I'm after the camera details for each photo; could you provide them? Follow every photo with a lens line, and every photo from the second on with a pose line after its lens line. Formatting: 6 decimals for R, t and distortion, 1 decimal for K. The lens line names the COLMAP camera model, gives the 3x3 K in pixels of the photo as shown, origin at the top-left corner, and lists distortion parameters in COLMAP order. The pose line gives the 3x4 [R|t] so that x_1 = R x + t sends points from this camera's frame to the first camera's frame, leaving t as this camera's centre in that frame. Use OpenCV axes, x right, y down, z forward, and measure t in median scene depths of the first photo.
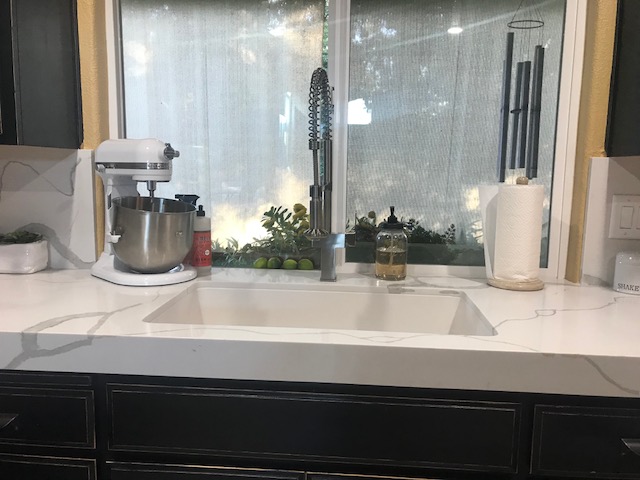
lens RADIAL K [[527.5, 0, 321.2], [0, 527.5, 237.2], [0, 0, 1]] dist [0.057674, -0.086385]
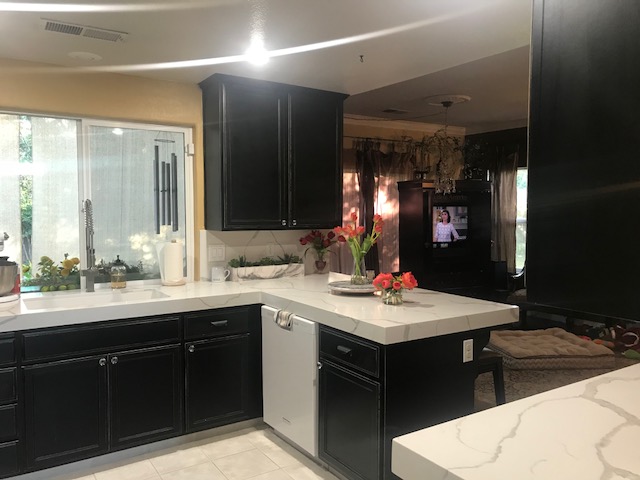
lens RADIAL K [[527.5, 0, 321.2], [0, 527.5, 237.2], [0, 0, 1]] dist [0.057674, -0.086385]
pose [[0.796965, -0.051010, 0.601868, -0.522316], [0.090186, 0.995307, -0.035066, 0.021171], [-0.597255, 0.082226, 0.797825, -1.290666]]
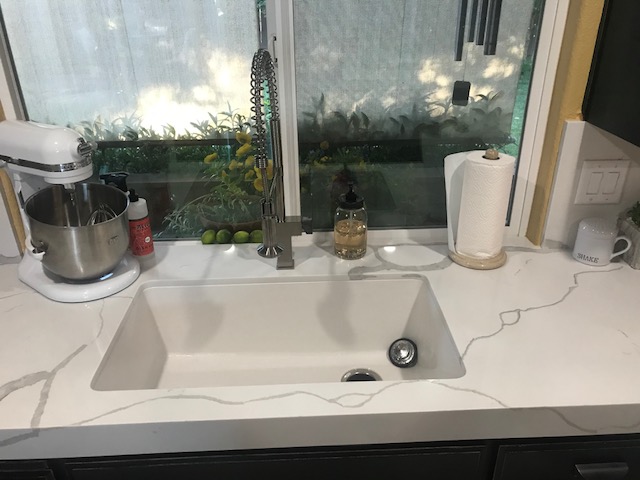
lens RADIAL K [[527.5, 0, 321.2], [0, 527.5, 237.2], [0, 0, 1]] dist [0.057674, -0.086385]
pose [[0.993456, -0.071121, 0.089373, -0.003201], [0.038614, 0.945538, 0.323214, -0.265208], [-0.107493, -0.317647, 0.942096, 0.124807]]
